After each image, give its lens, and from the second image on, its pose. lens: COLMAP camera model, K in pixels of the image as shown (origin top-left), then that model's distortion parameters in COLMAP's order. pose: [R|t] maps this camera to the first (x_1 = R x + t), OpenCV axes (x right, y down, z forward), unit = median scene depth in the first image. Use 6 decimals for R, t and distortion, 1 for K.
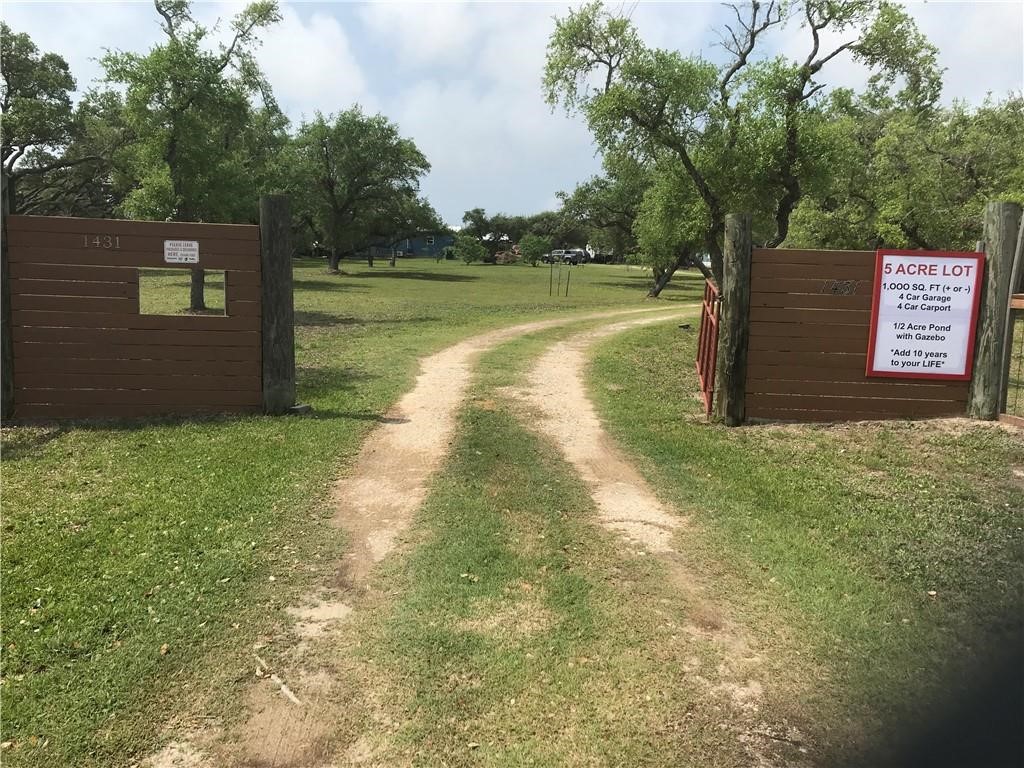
lens RADIAL K [[848.0, 0, 511.9], [0, 848.0, 377.3], [0, 0, 1]] dist [0.015056, 0.012660]
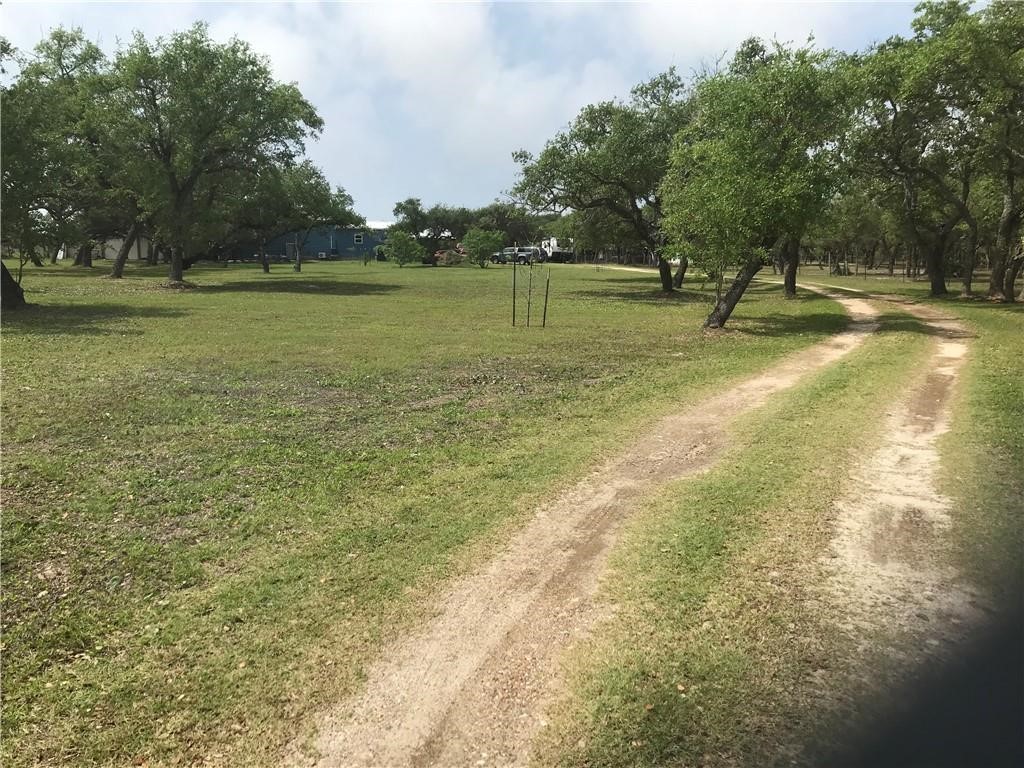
lens RADIAL K [[848.0, 0, 512.5], [0, 848.0, 382.1], [0, 0, 1]] dist [0.015056, 0.012660]
pose [[0.997930, -0.028406, 0.057700, 0.012176], [0.028083, 0.999585, 0.006399, -0.063103], [-0.057858, -0.004766, 0.998313, 0.459623]]
